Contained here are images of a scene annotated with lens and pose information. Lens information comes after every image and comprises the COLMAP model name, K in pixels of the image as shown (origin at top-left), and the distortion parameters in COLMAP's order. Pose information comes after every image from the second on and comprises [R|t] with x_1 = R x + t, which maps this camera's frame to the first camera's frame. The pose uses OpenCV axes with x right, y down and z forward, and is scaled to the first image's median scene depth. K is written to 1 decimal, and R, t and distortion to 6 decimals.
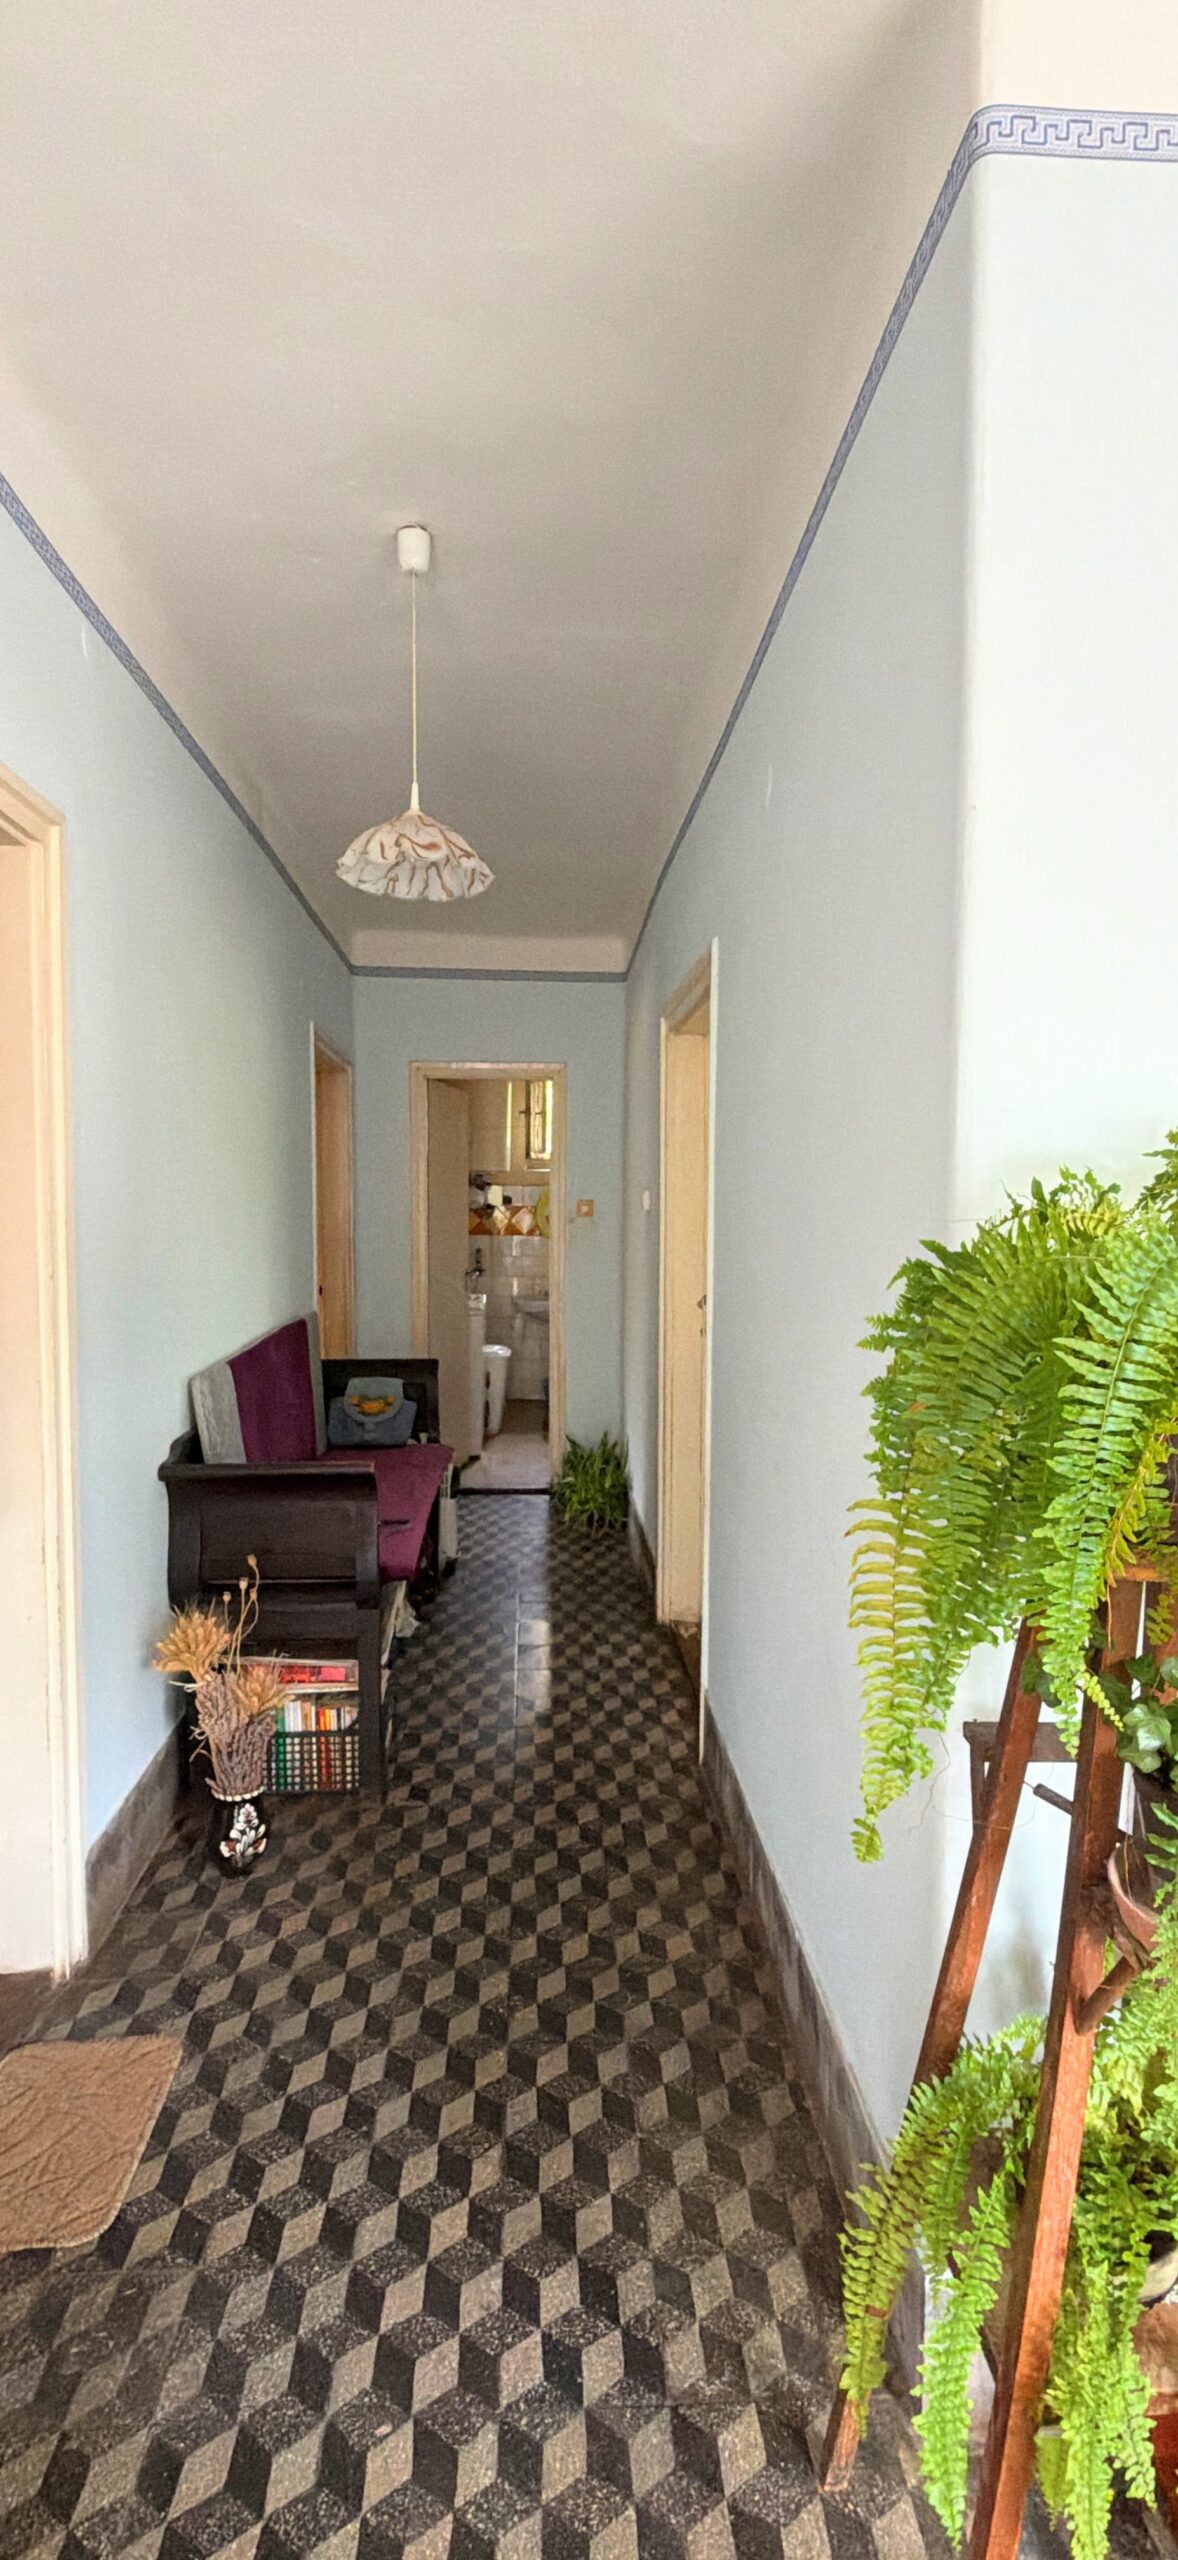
lens RADIAL K [[1162.4, 0, 585.9], [0, 1162.4, 1286.5], [0, 0, 1]] dist [0.002312, -0.000693]
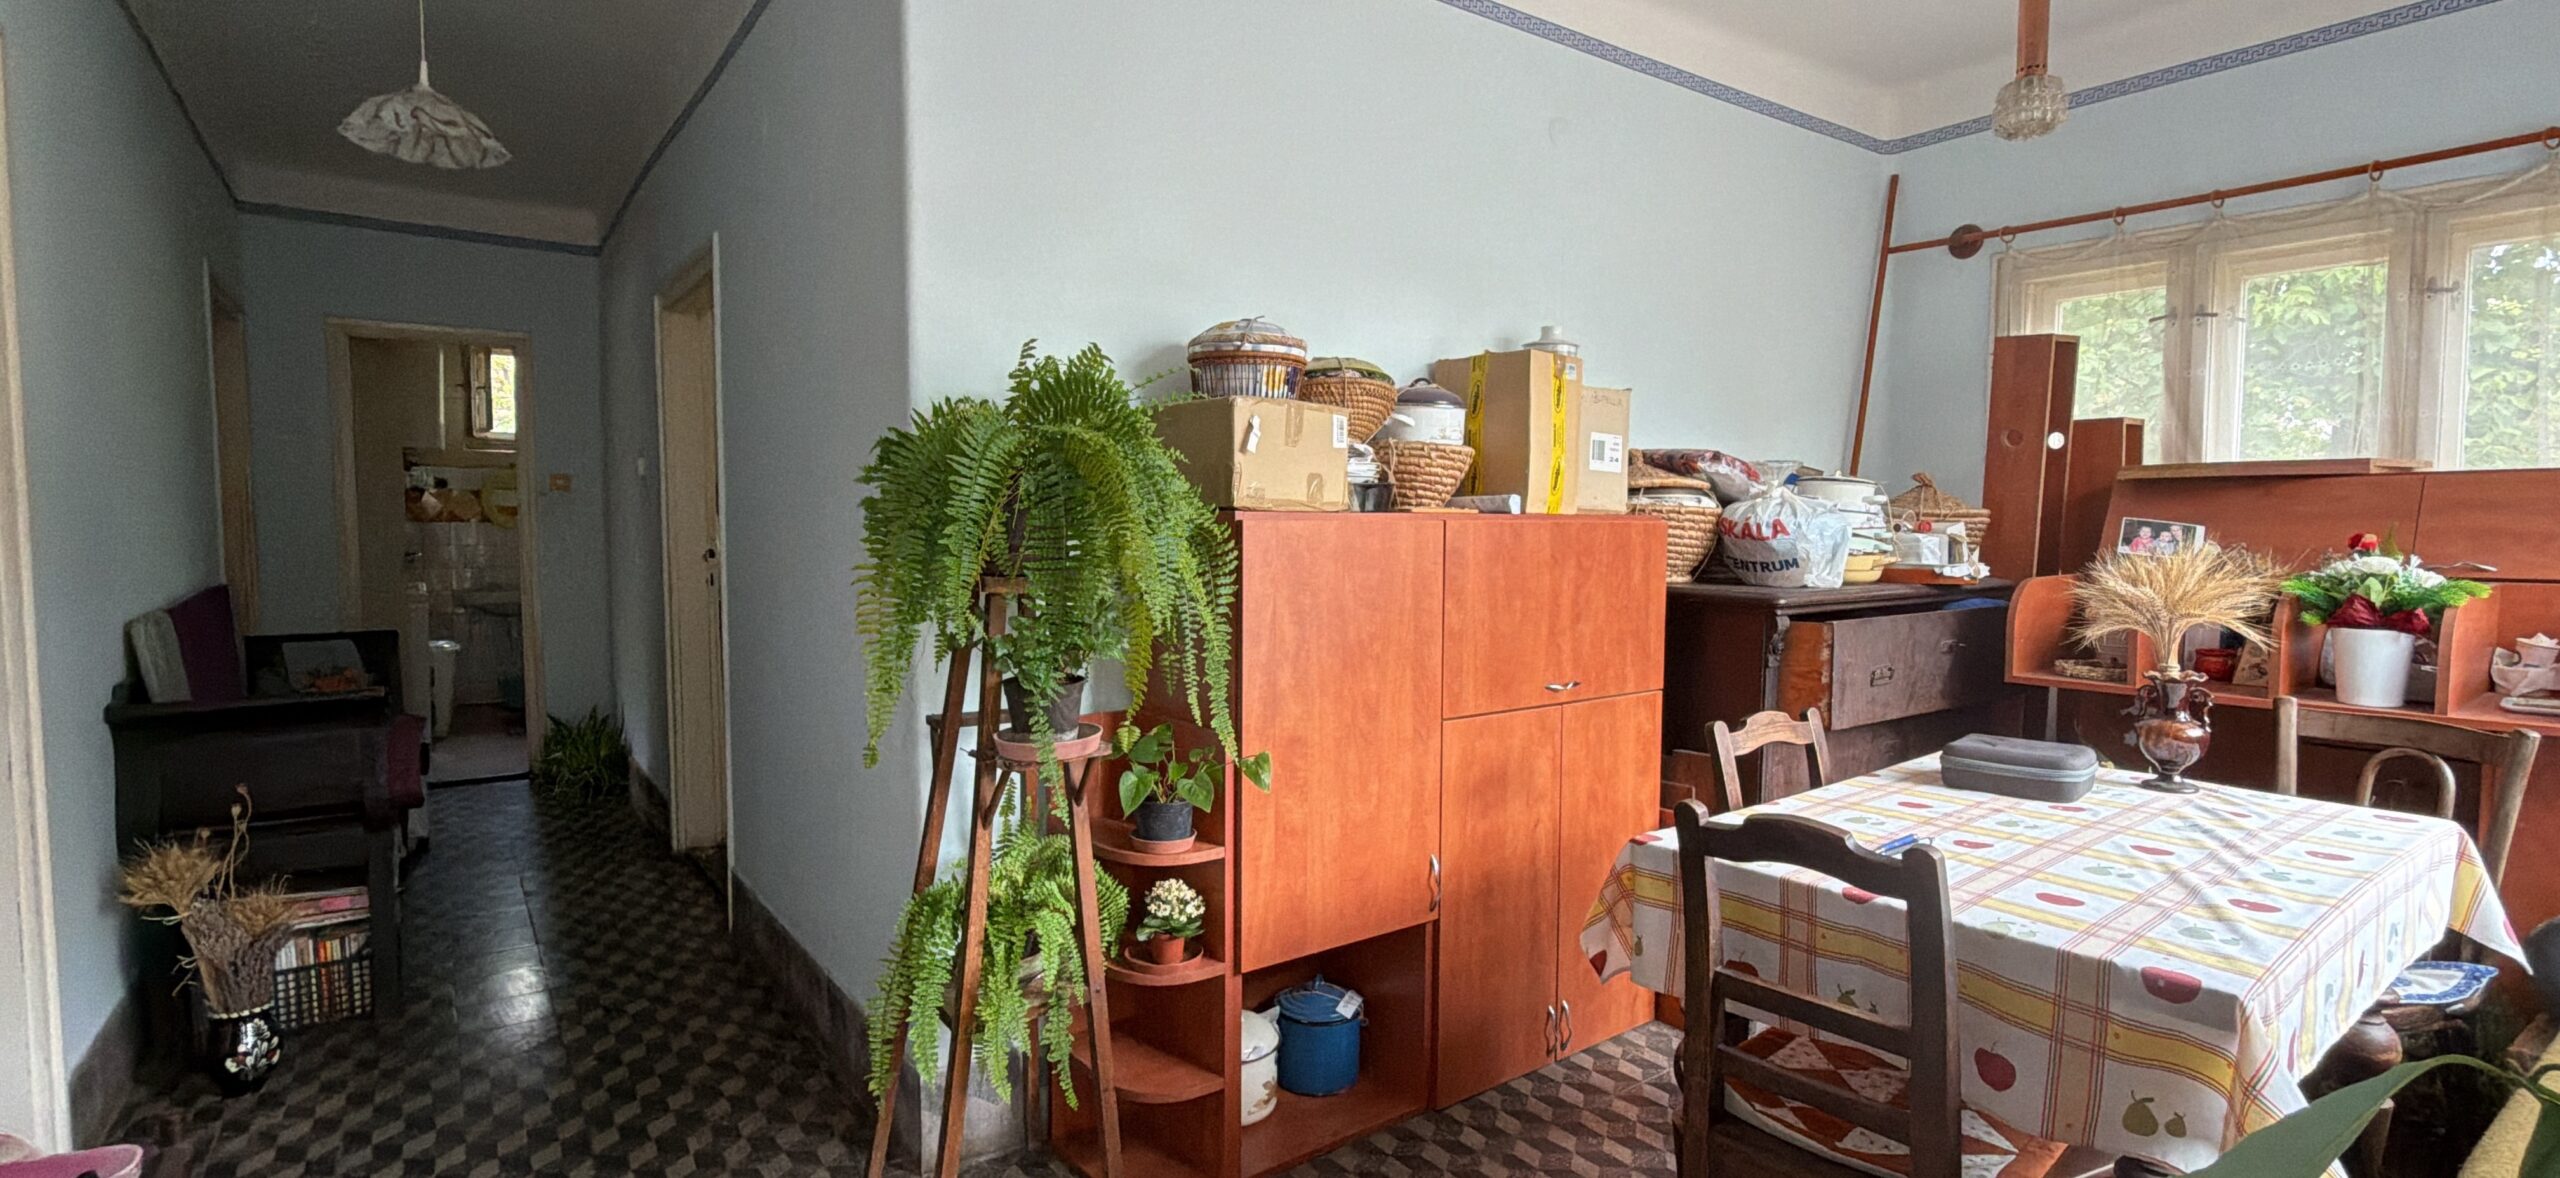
lens RADIAL K [[1162.4, 0, 1279.1], [0, 1162.4, 591.5], [0, 0, 1]] dist [0.002312, -0.000693]
pose [[0.834059, -0.036674, 0.550454, -0.090051], [0.038606, 0.999222, 0.008077, 0.095071], [-0.550322, 0.014514, 0.834826, -0.361882]]
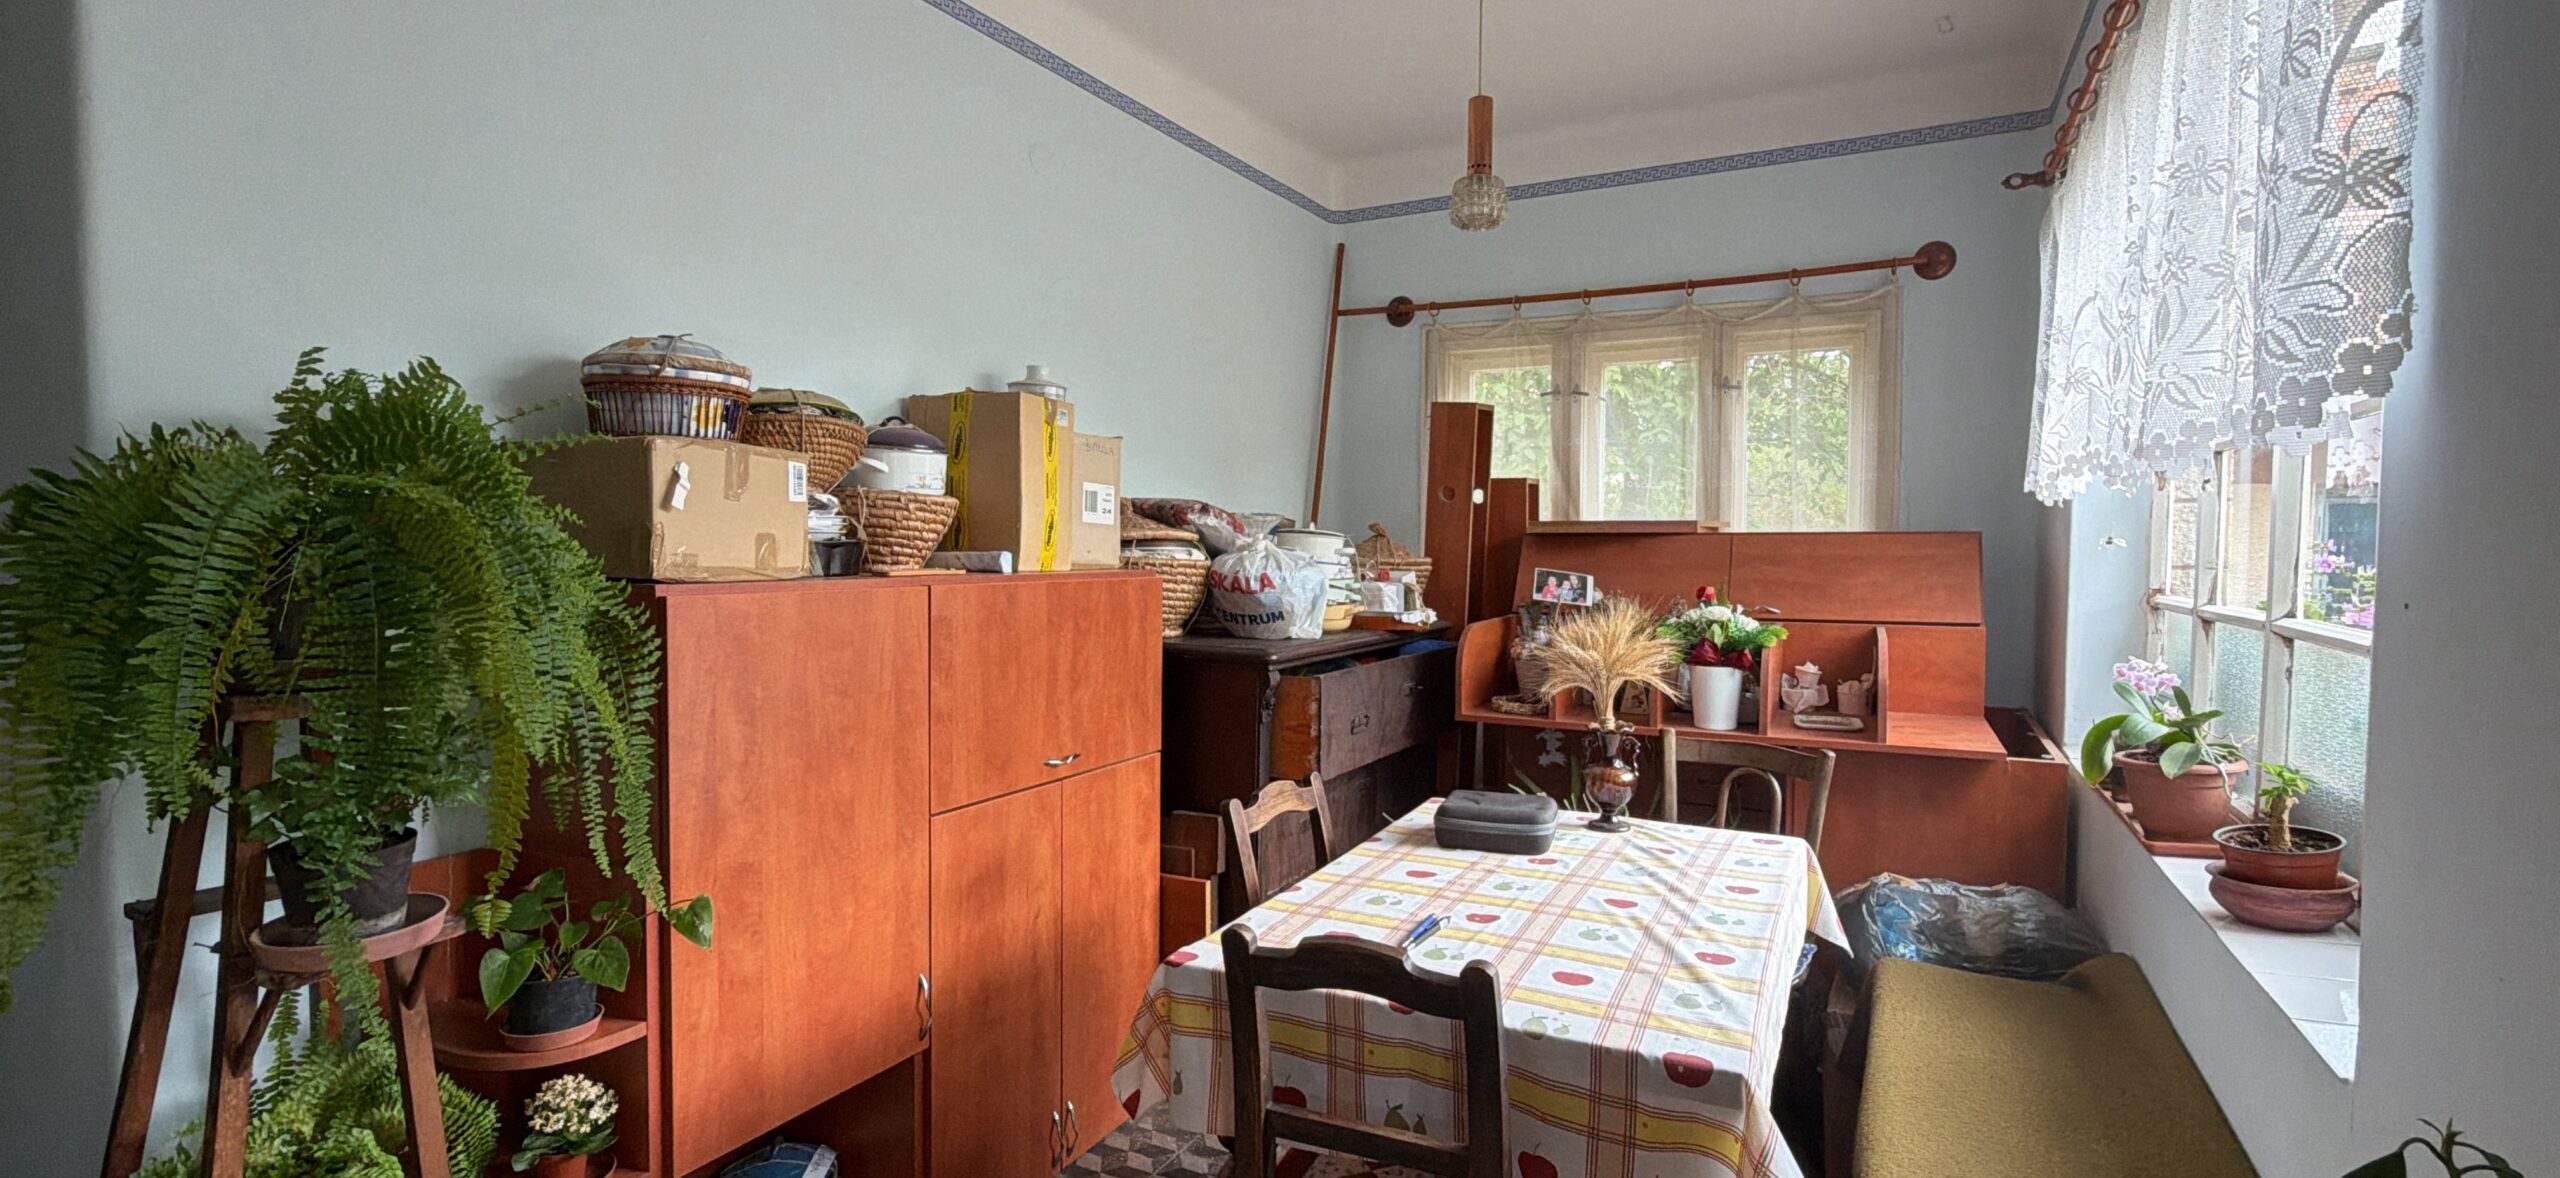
lens RADIAL K [[1162.4, 0, 1279.7], [0, 1162.4, 588.8], [0, 0, 1]] dist [0.002312, -0.000693]
pose [[0.503264, -0.037268, 0.863329, -0.037841], [0.053334, 0.998504, 0.012014, 0.055113], [-0.862485, 0.039998, 0.504499, -0.272888]]
